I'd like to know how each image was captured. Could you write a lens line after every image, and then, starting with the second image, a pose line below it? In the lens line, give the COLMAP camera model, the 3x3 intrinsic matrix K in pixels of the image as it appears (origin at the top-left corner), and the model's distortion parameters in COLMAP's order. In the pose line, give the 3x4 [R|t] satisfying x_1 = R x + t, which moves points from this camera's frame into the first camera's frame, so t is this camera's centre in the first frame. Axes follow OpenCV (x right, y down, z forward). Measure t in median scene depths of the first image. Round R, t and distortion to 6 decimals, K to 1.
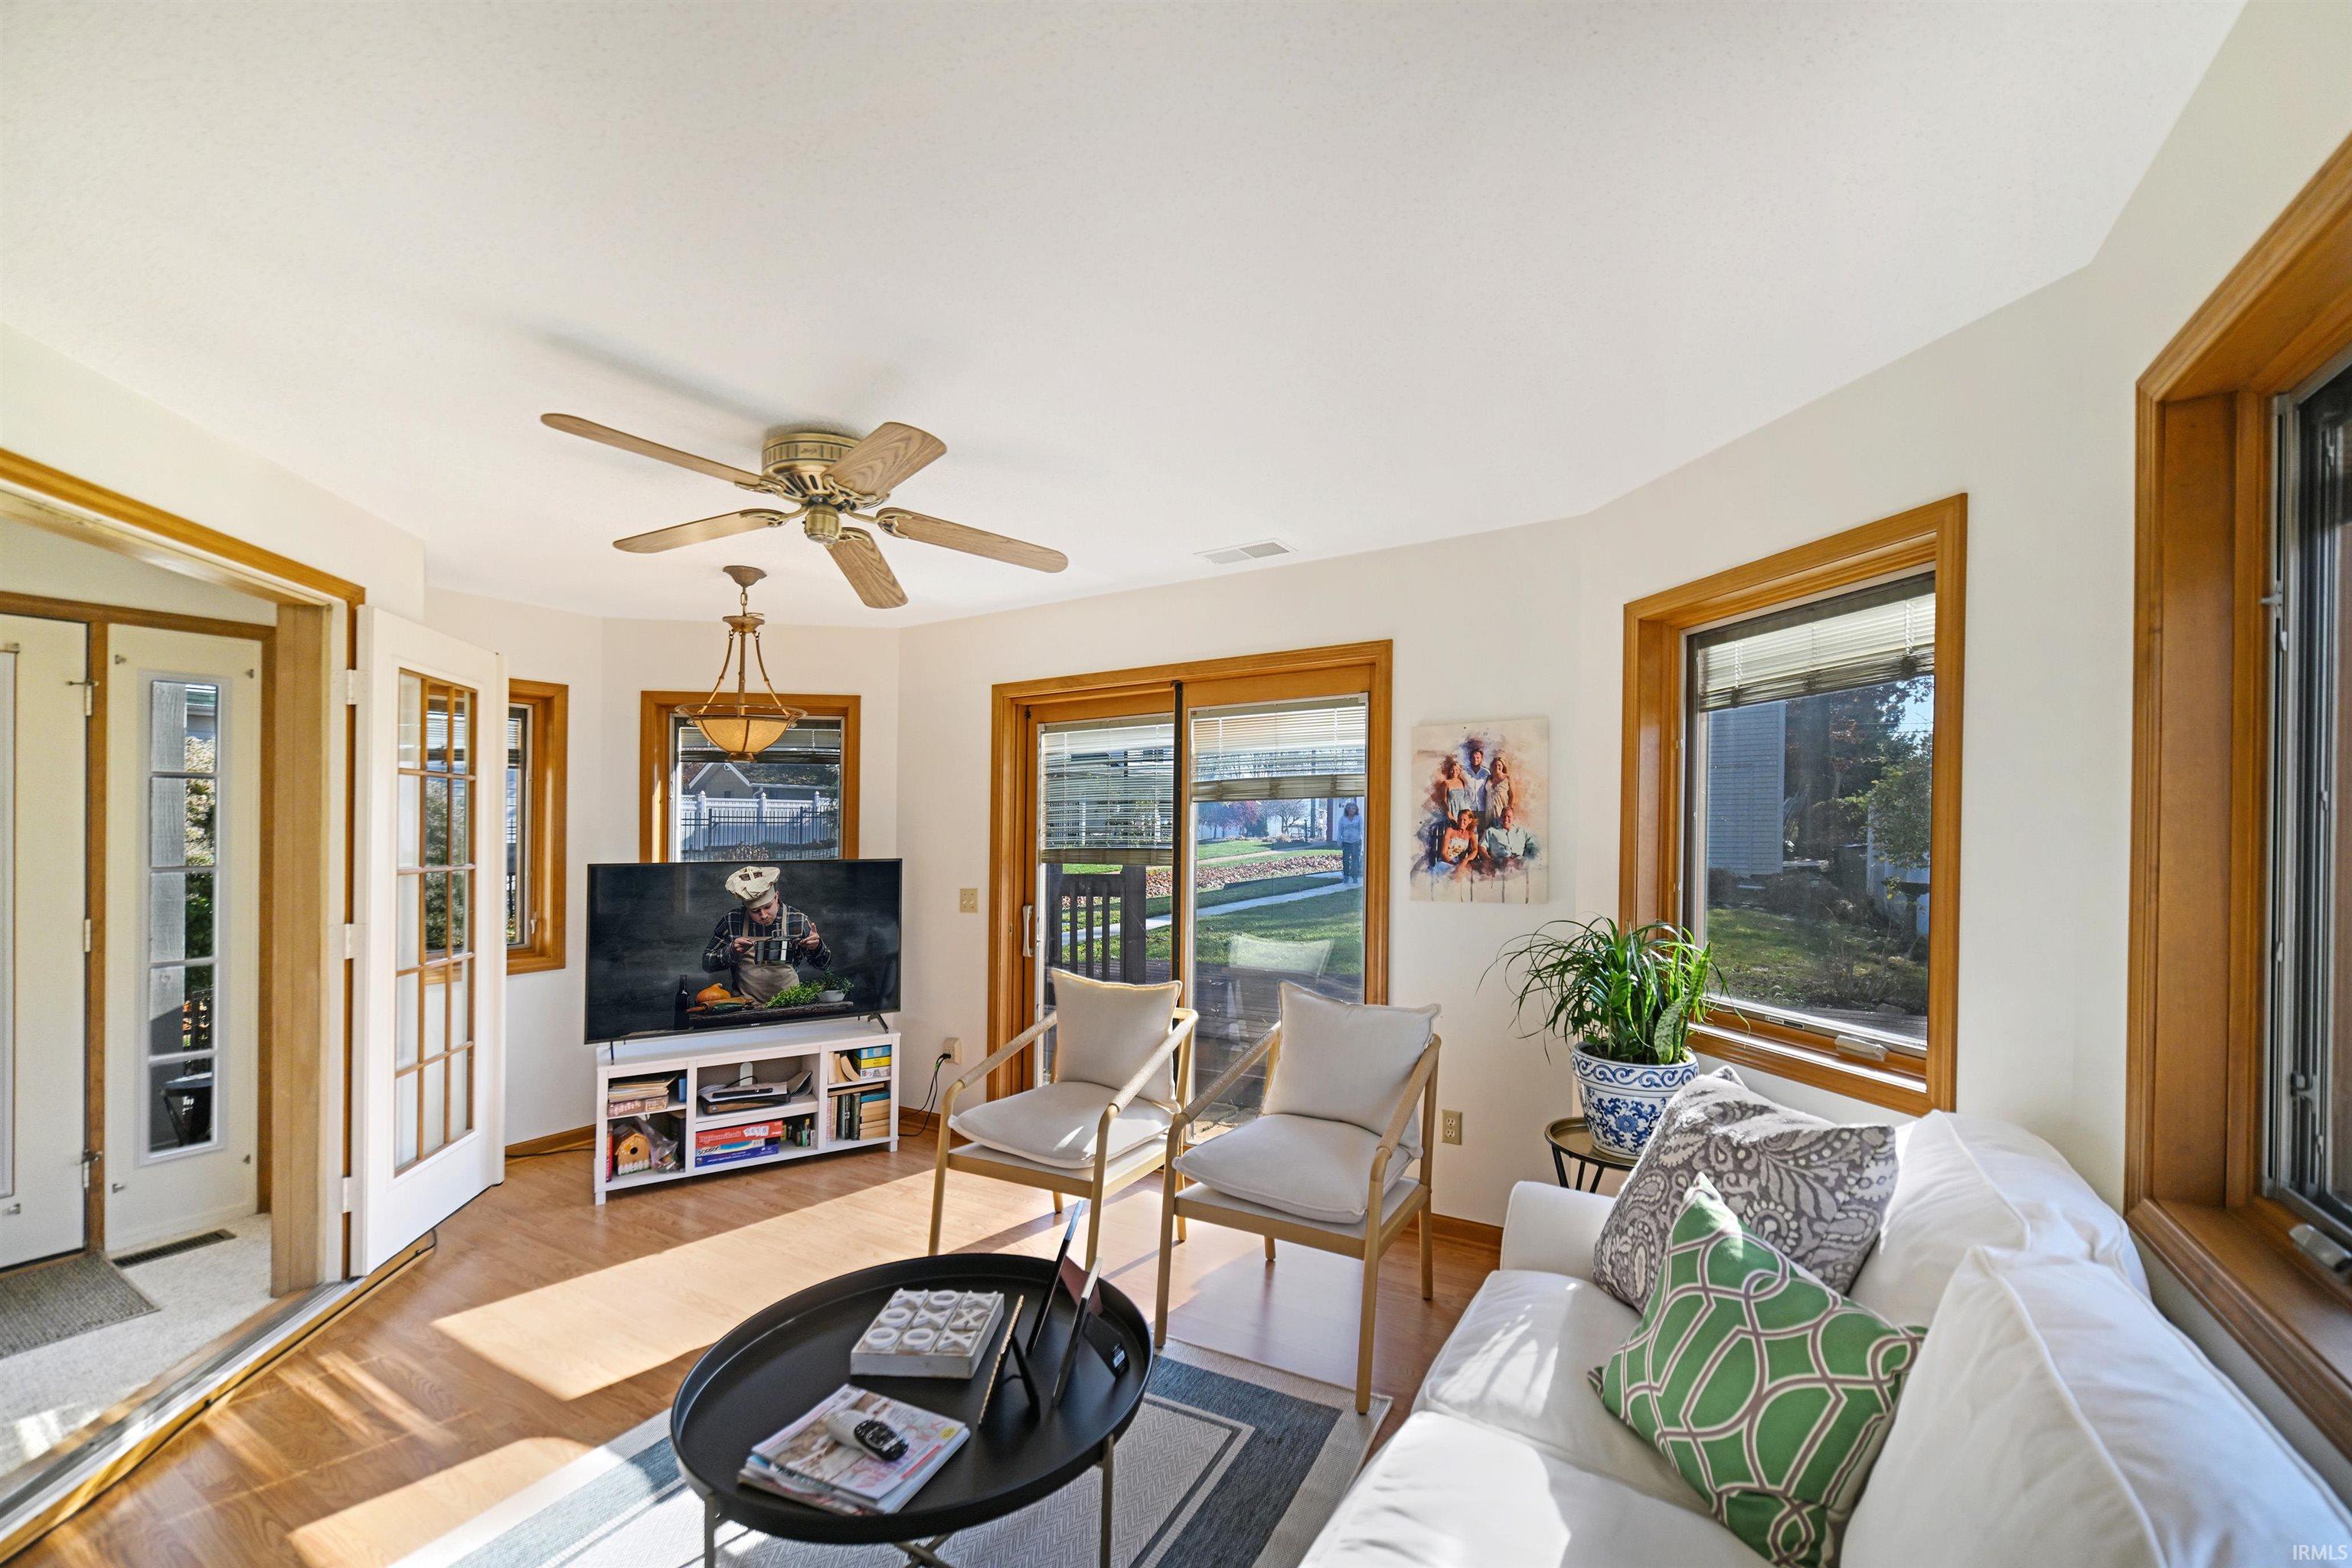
lens RADIAL K [[924.8, 0, 1173.1], [0, 924.8, 809.1], [0, 0, 1]] dist [0.000571, 0.000072]
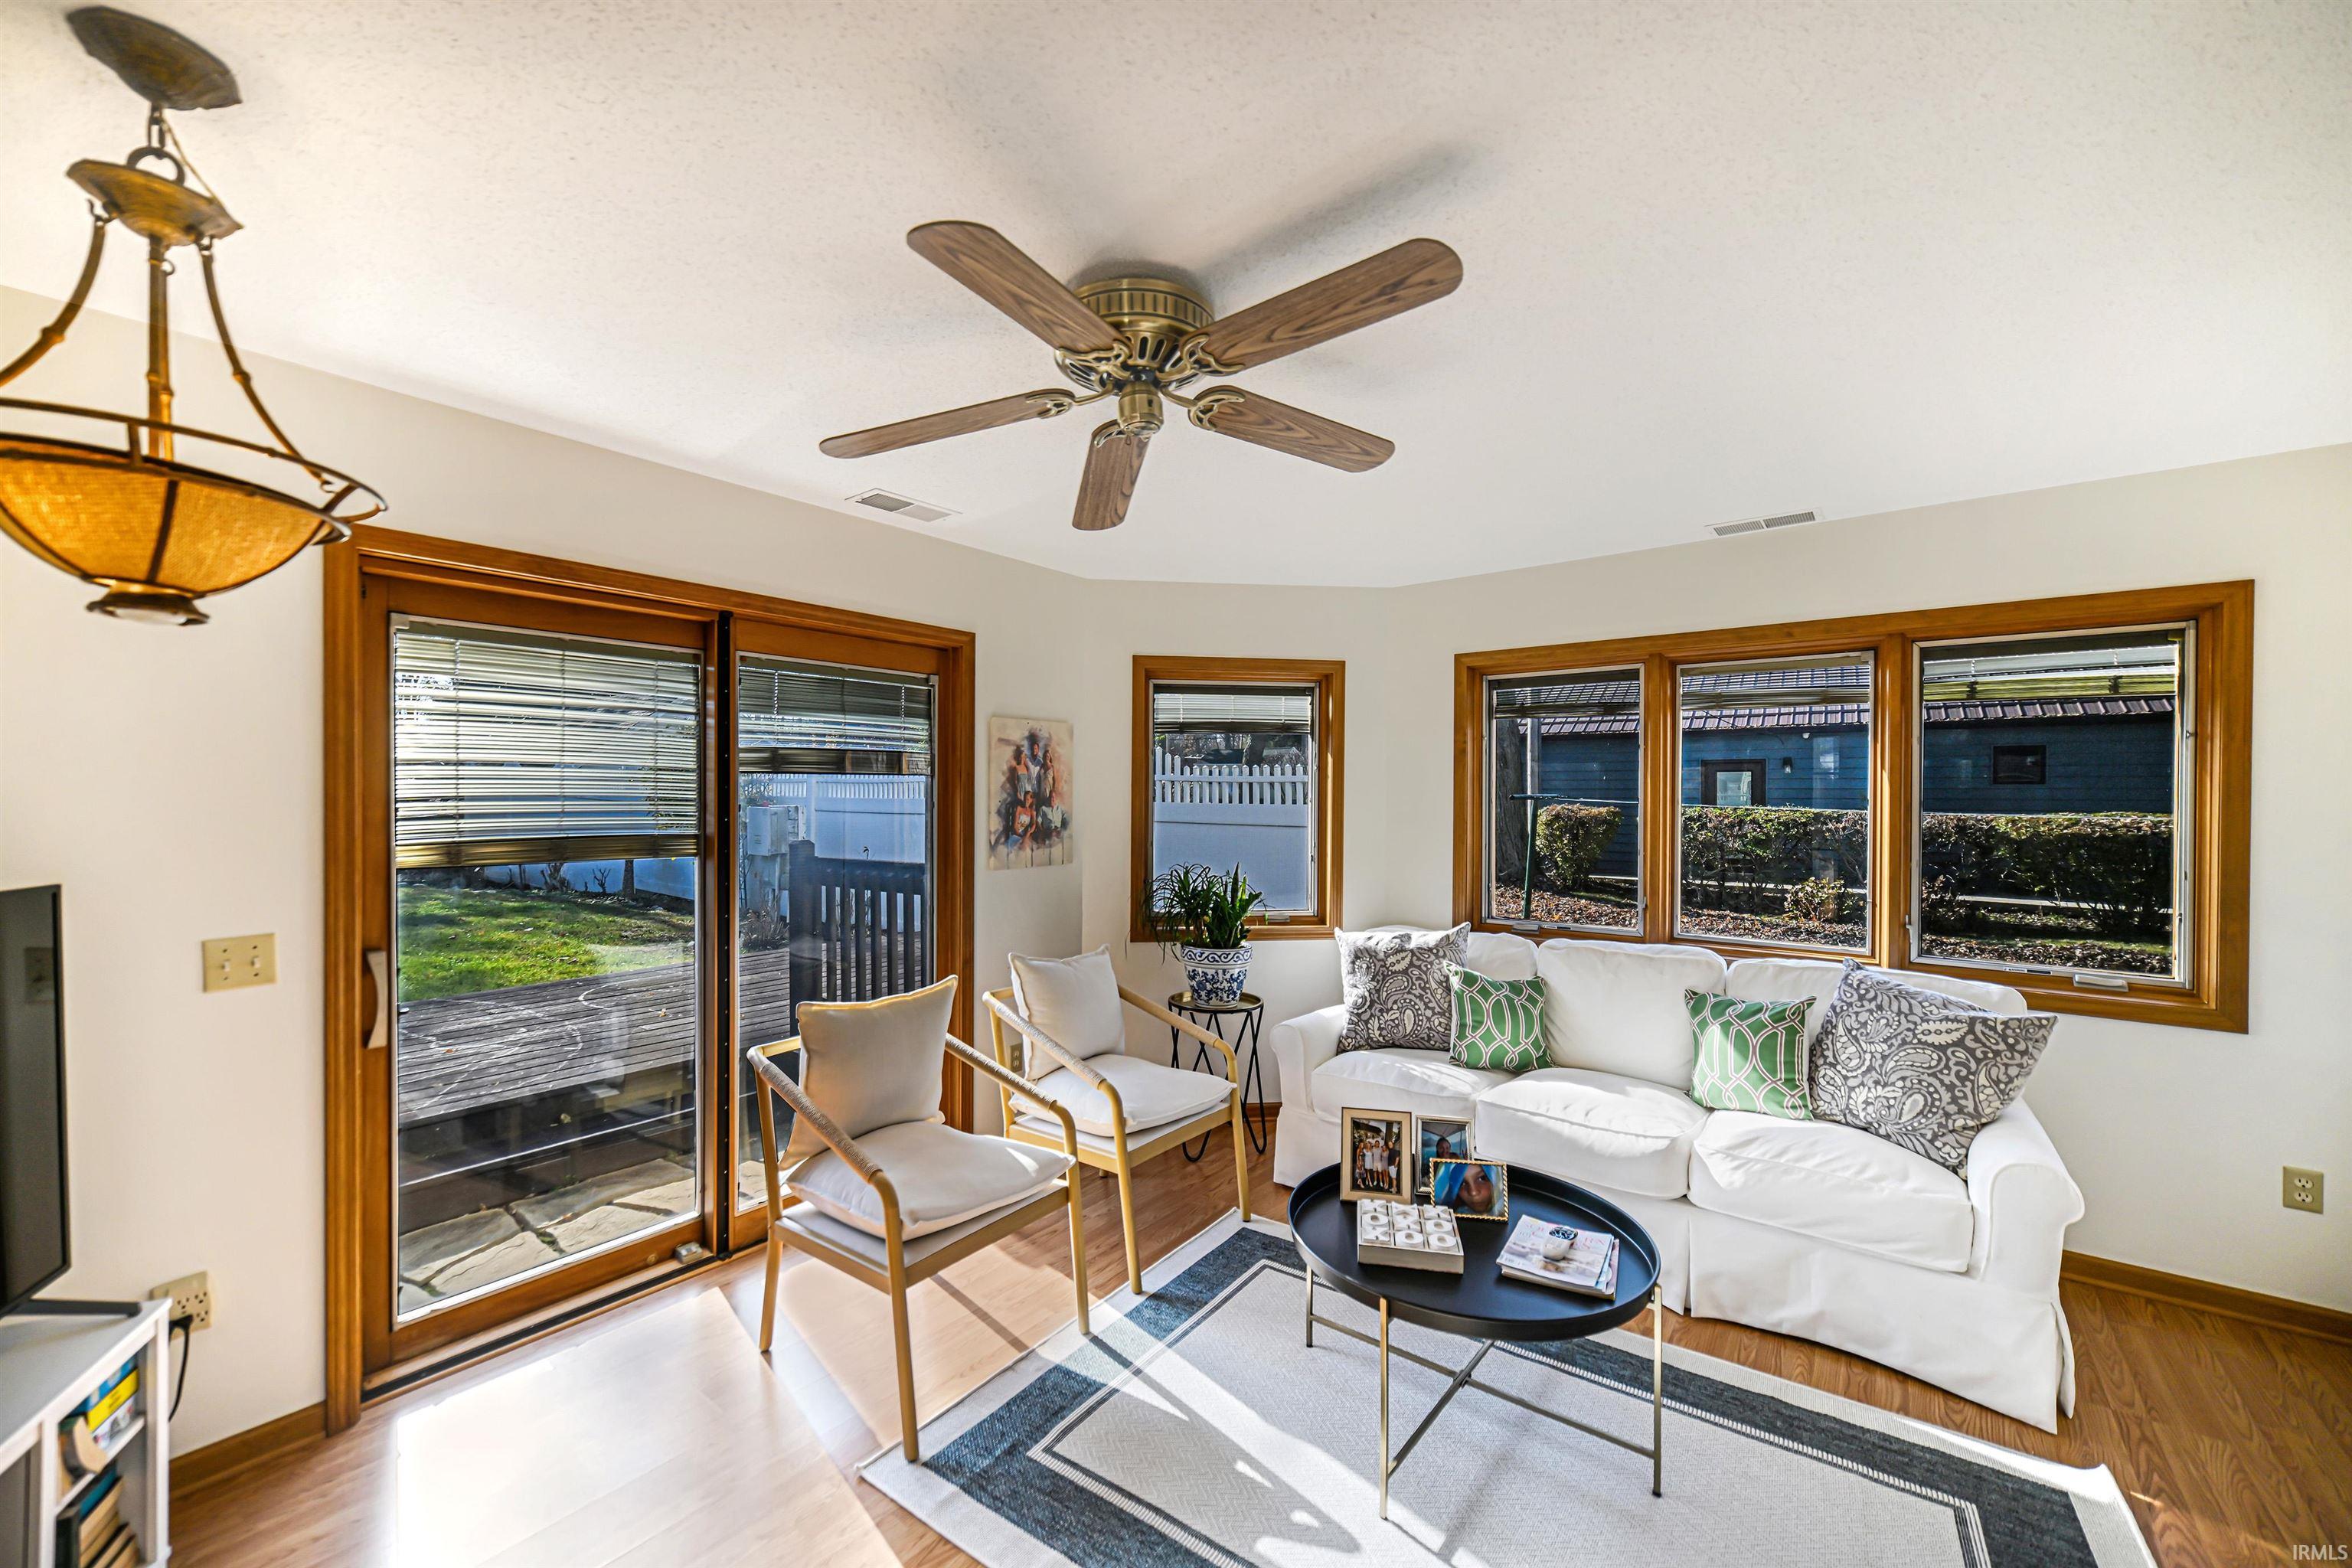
lens RADIAL K [[924.8, 0, 1173.1], [0, 924.8, 809.1], [0, 0, 1]] dist [0.000571, 0.000072]
pose [[0.148401, -0.001937, 0.988925, -0.841969], [-0.021057, 0.999765, 0.005118, 0.013862], [-0.988703, -0.021583, 0.148325, 0.636864]]
